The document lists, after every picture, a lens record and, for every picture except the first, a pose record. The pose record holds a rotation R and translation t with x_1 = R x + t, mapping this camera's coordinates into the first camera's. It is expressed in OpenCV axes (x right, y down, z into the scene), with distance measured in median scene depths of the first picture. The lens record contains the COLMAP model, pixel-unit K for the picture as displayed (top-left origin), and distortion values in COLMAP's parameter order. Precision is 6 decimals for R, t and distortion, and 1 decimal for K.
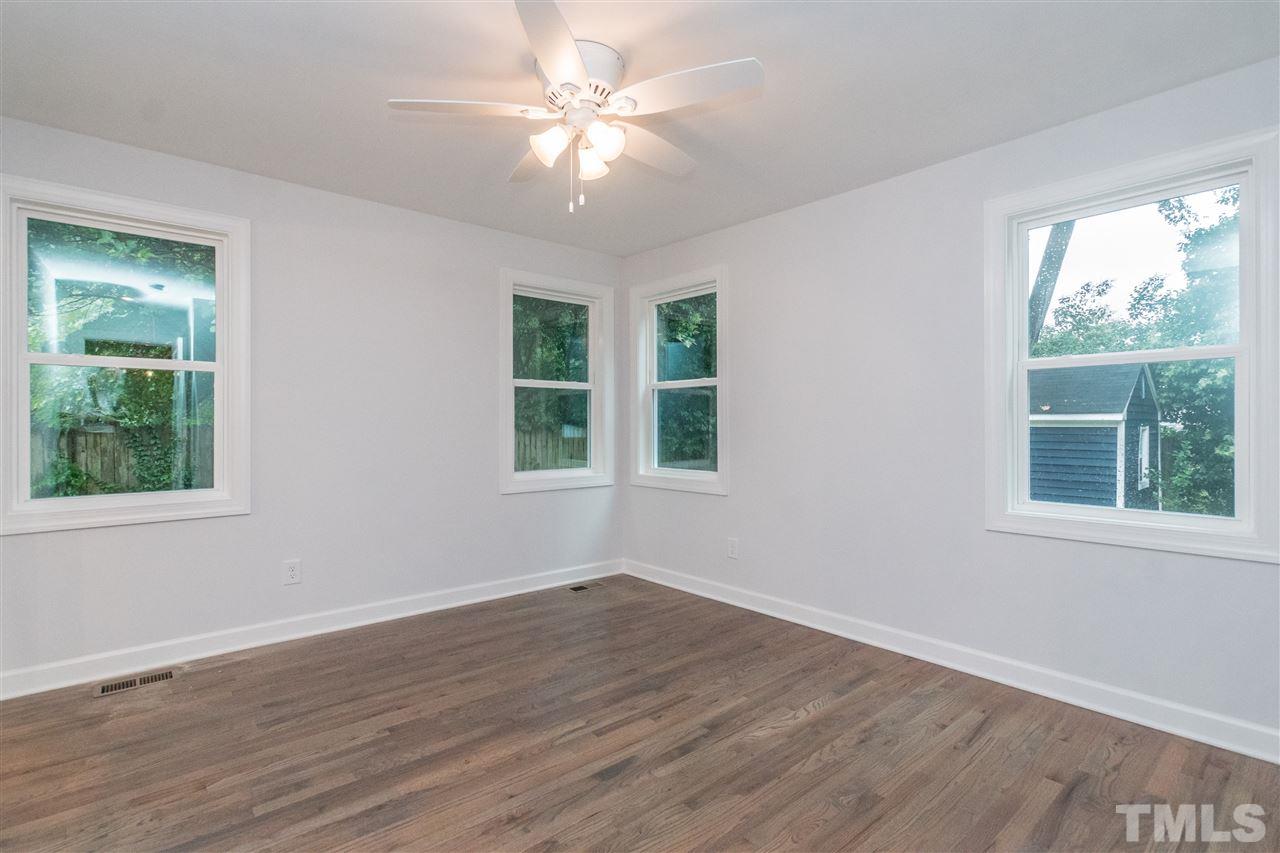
lens RADIAL K [[619.9, 0, 631.7], [0, 619.9, 429.6], [0, 0, 1]] dist [-0.000489, 0.002123]
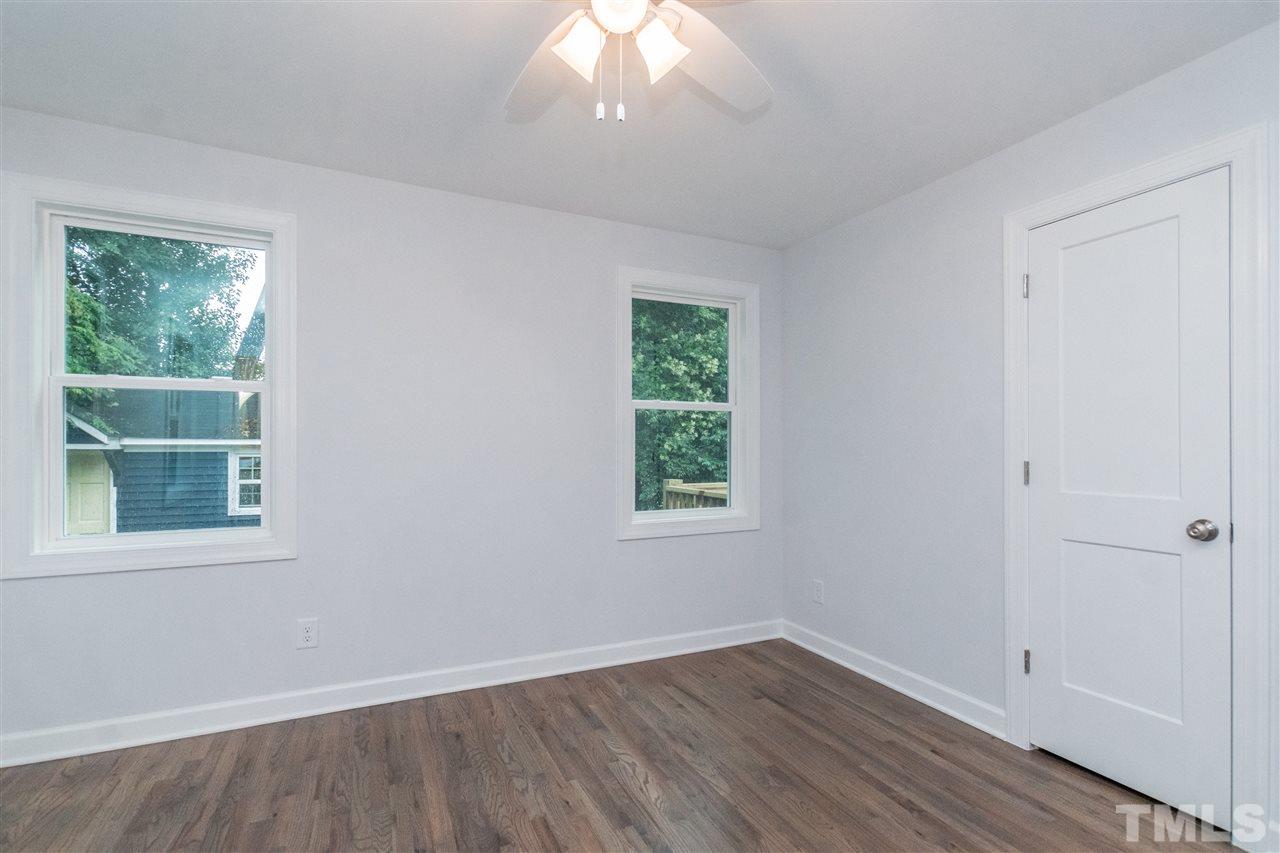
lens RADIAL K [[619.9, 0, 631.7], [0, 619.9, 429.6], [0, 0, 1]] dist [-0.000489, 0.002123]
pose [[0.246451, 0.028071, 0.968749, -0.601341], [0.007106, 0.999501, -0.030770, -0.014887], [-0.969129, 0.014468, 0.246129, 0.685875]]
